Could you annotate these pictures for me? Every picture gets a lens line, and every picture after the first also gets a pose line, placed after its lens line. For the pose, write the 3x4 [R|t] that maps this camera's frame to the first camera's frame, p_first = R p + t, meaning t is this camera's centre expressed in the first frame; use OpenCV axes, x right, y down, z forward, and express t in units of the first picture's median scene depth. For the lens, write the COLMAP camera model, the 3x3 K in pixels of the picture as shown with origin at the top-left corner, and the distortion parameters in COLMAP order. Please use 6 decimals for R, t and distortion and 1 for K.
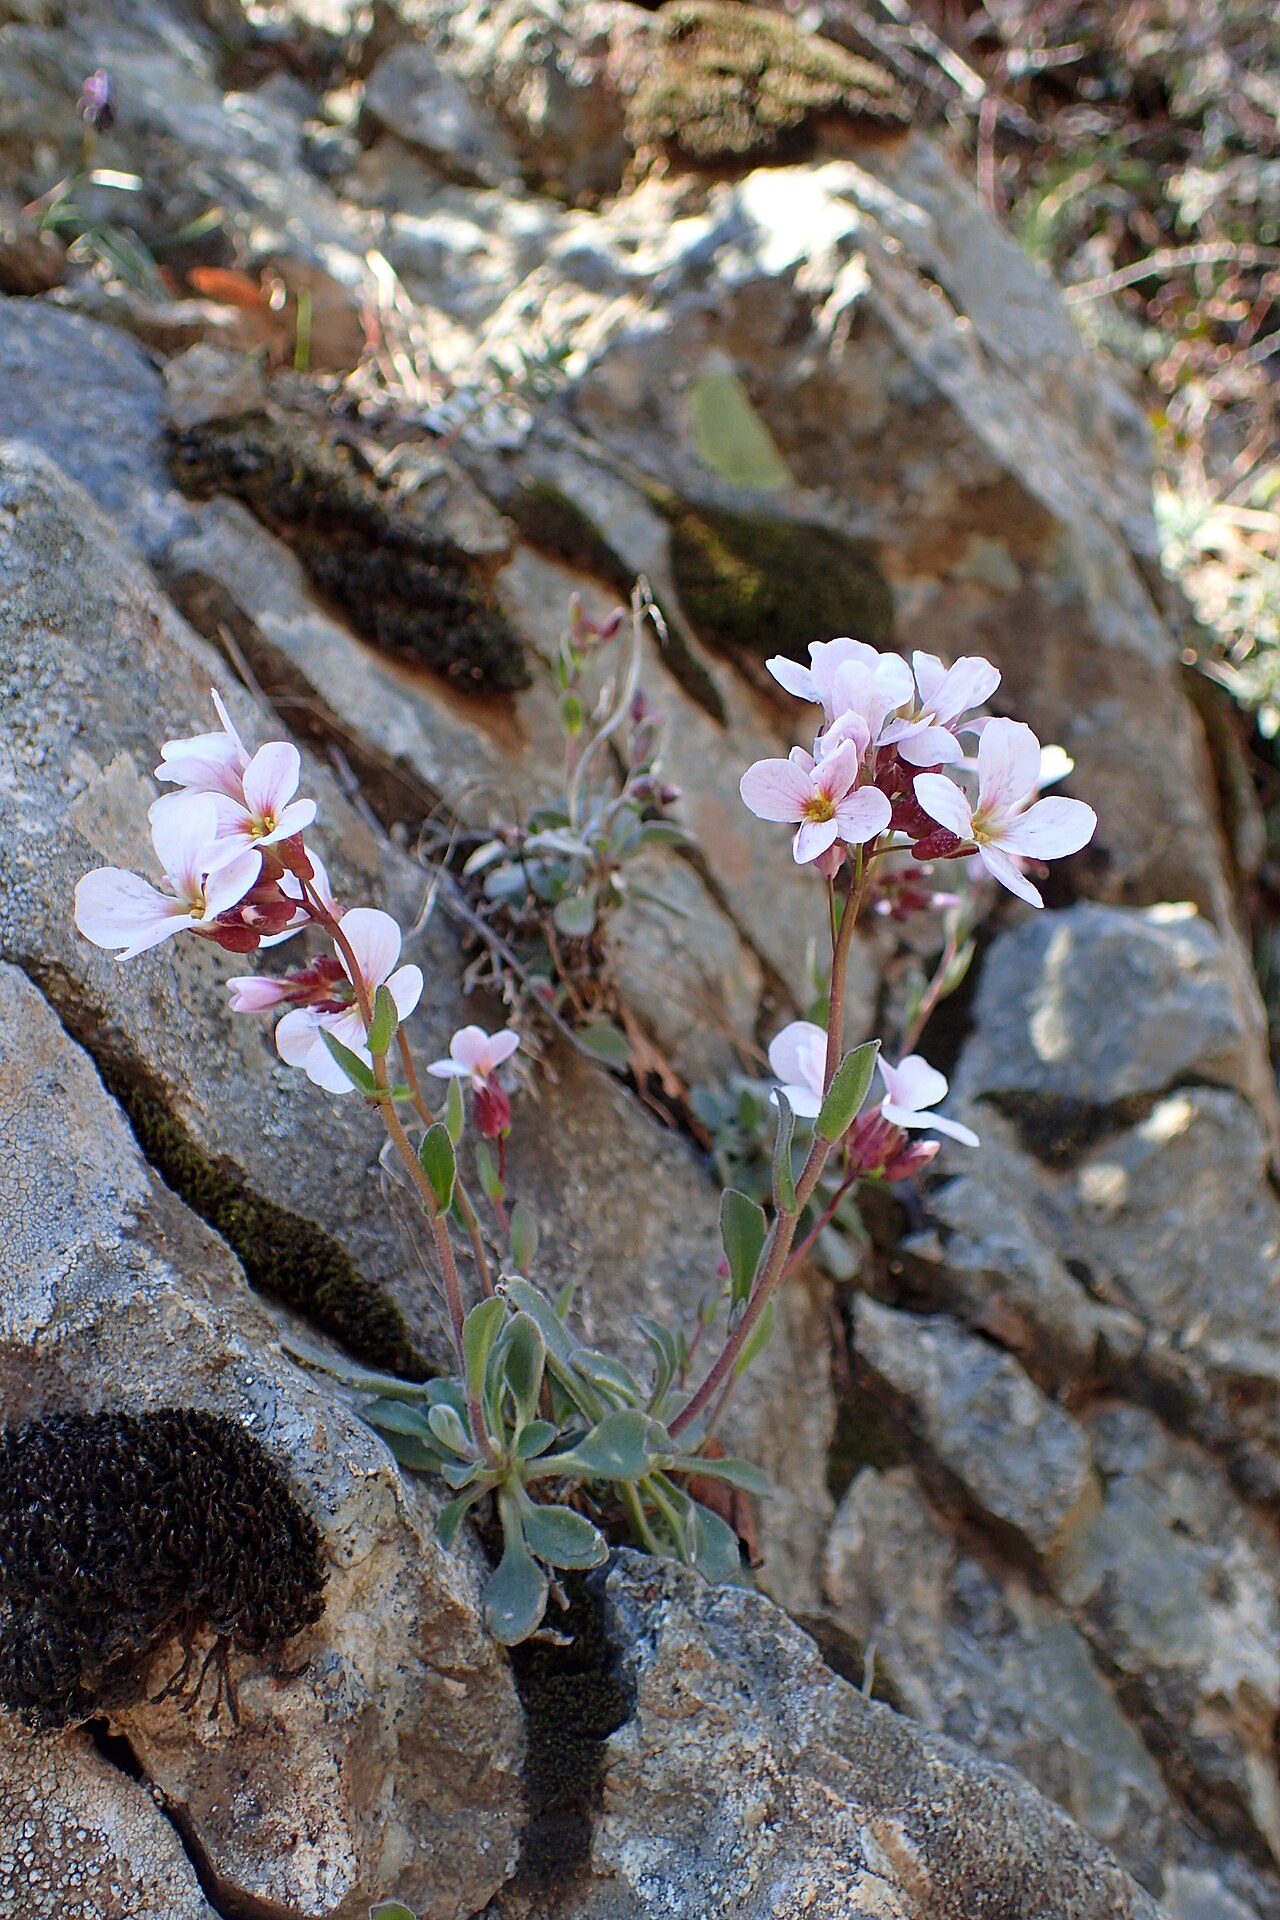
lens RADIAL K [[1934.8, 0, 640.1], [0, 1934.8, 1013.3], [0, 0, 1]] dist [-0.040376, -0.017777]
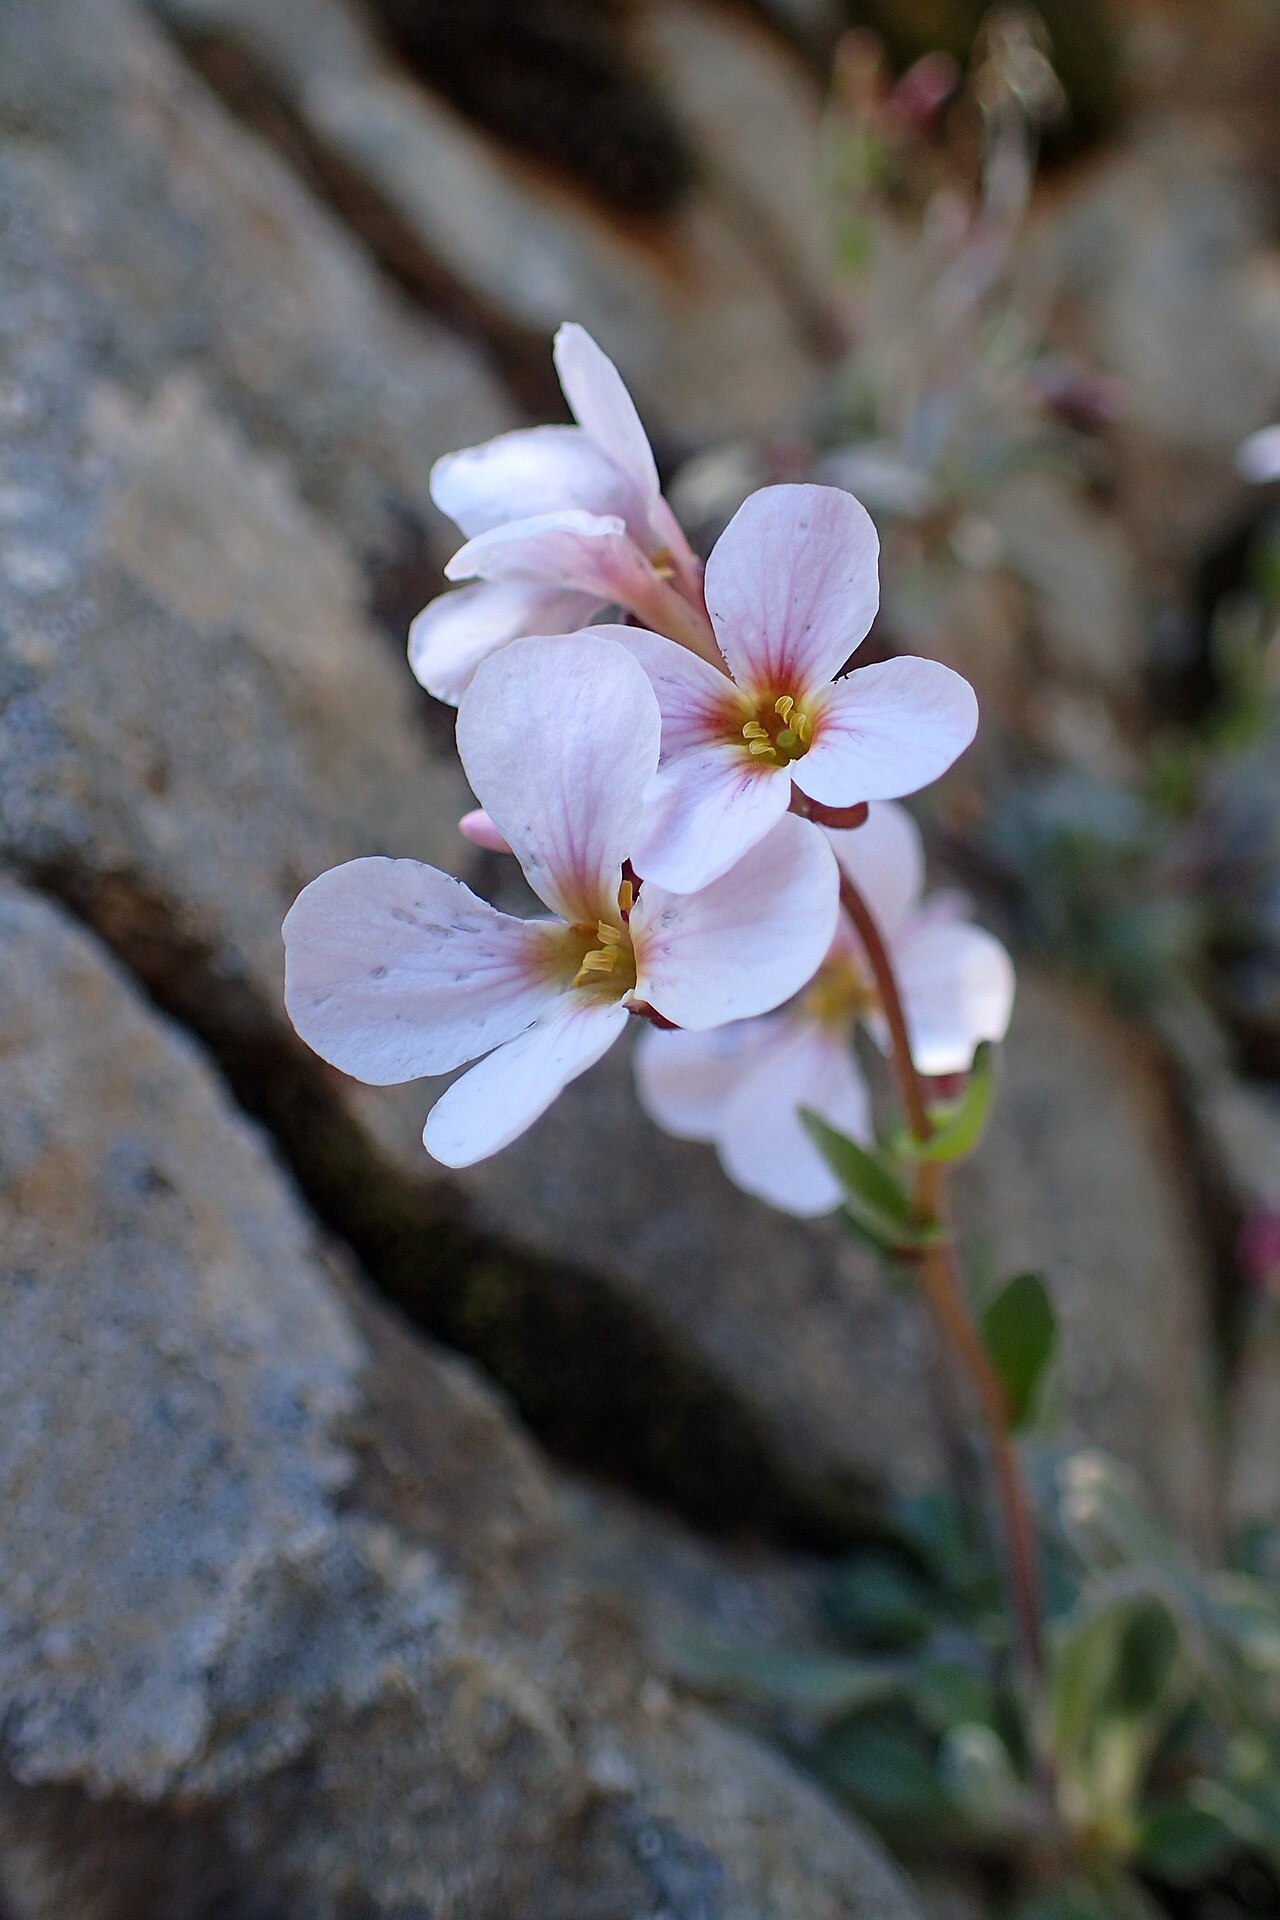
lens RADIAL K [[2110.0, 0, 643.4], [0, 2110.0, 860.6], [0, 0, 1]] dist [0.005390, -0.004727]
pose [[0.999273, -0.036083, 0.012338, -0.126211], [0.033787, 0.987758, 0.152292, -0.073917], [-0.017682, -0.151765, 0.988259, 0.338036]]
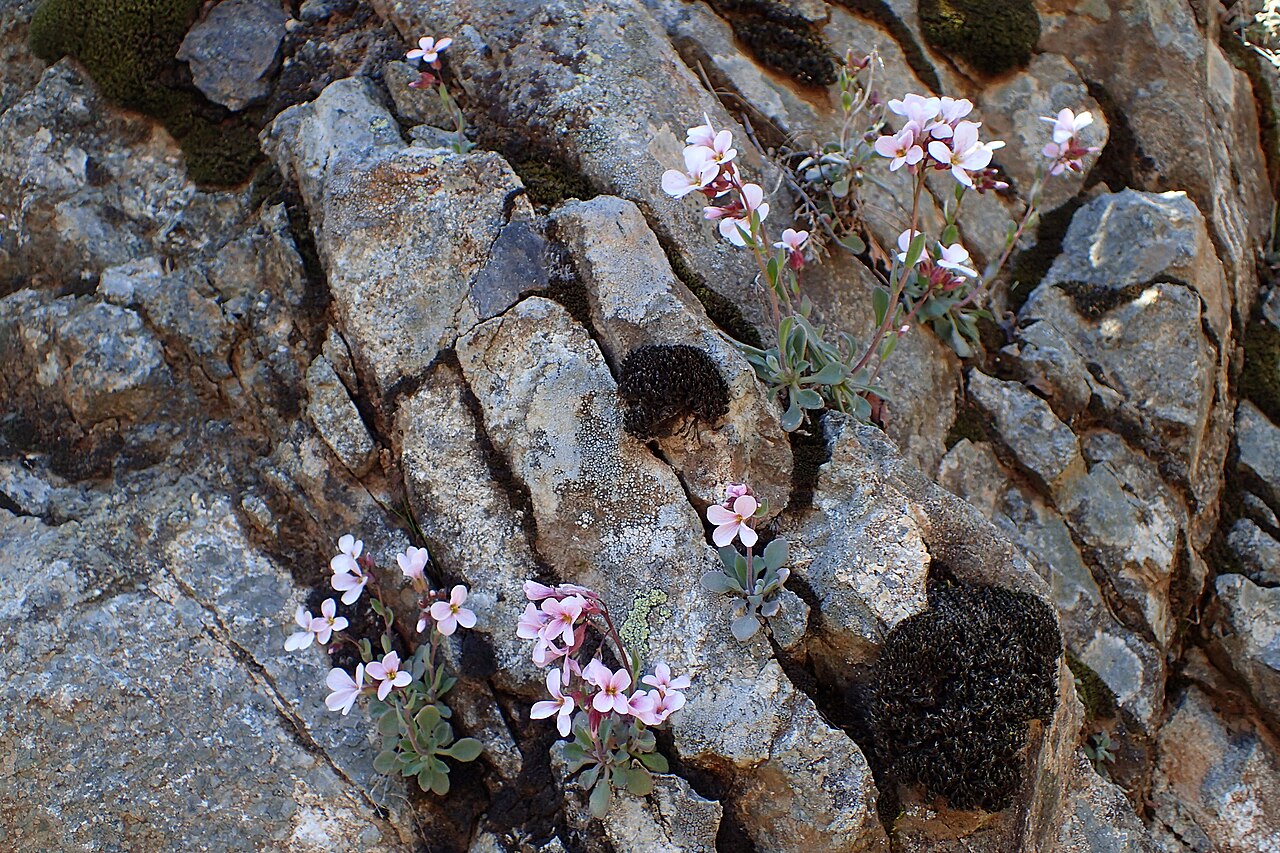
lens RADIAL K [[1289.9, 0, 619.5], [0, 1289.9, 398.9], [0, 0, 1]] dist [-0.040376, -0.017777]
pose [[0.968379, 0.054637, -0.243426, 0.104698], [-0.027747, 0.993258, 0.112556, 0.037006], [0.247934, -0.102242, 0.963367, -0.641738]]
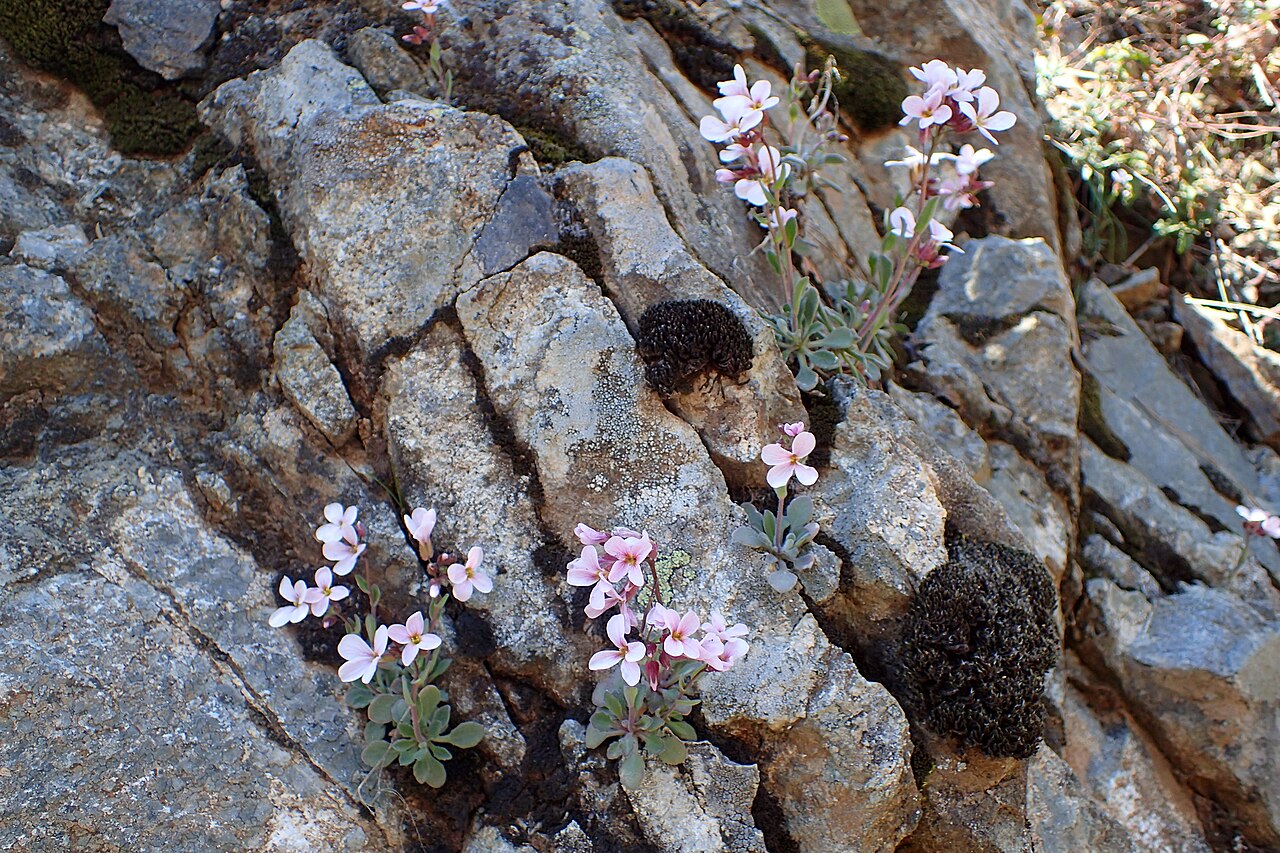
lens RADIAL K [[1203.4, 0, 674.0], [0, 1203.4, 406.3], [0, 0, 1]] dist [-0.041861, -0.008714]
pose [[0.998642, 0.050223, -0.013853, -0.158662], [-0.049933, 0.998541, 0.020547, 0.207732], [0.014865, -0.019828, 0.999693, -0.568297]]
